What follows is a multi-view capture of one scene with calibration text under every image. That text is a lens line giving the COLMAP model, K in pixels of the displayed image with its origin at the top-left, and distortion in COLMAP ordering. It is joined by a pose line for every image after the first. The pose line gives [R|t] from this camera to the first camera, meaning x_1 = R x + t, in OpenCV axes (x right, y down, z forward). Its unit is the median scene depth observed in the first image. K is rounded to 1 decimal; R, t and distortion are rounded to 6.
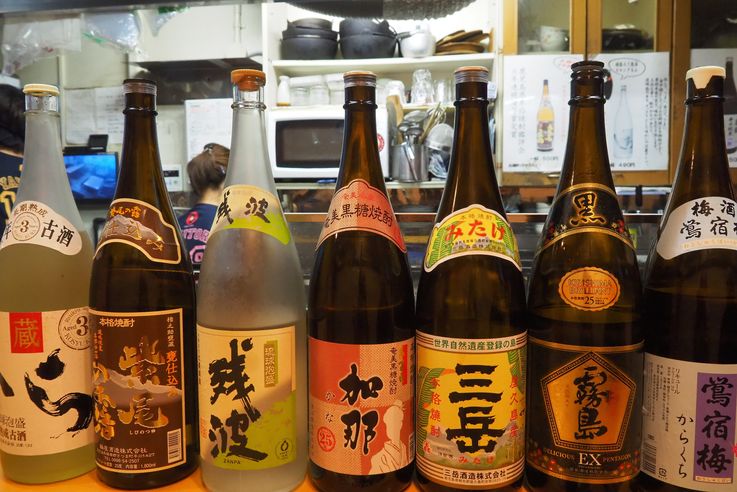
lens RADIAL K [[617.8, 0, 365.5], [0, 617.8, 246.3], [0, 0, 1]] dist [-0.061787, 0.012722]
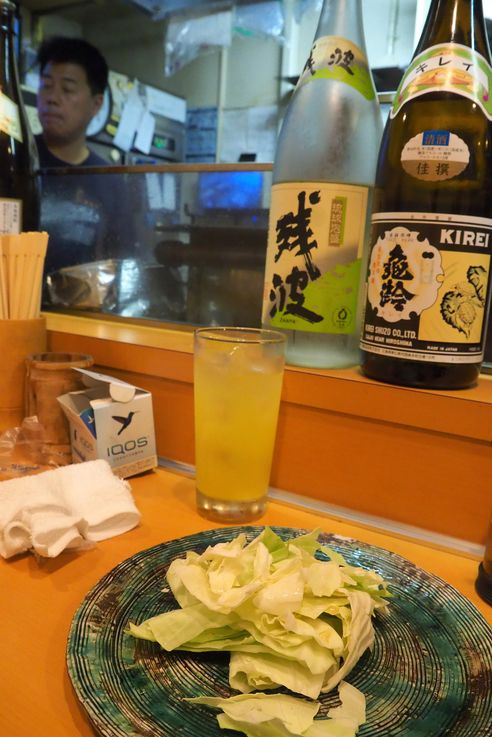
lens RADIAL K [[617.8, 0, 244.2], [0, 617.8, 369.7], [0, 0, 1]] dist [-0.061787, 0.012722]
pose [[0.906553, 0.130599, -0.401380, 0.127214], [-0.095417, 0.989721, 0.106523, 0.330298], [0.411166, -0.058270, 0.909696, 0.062275]]
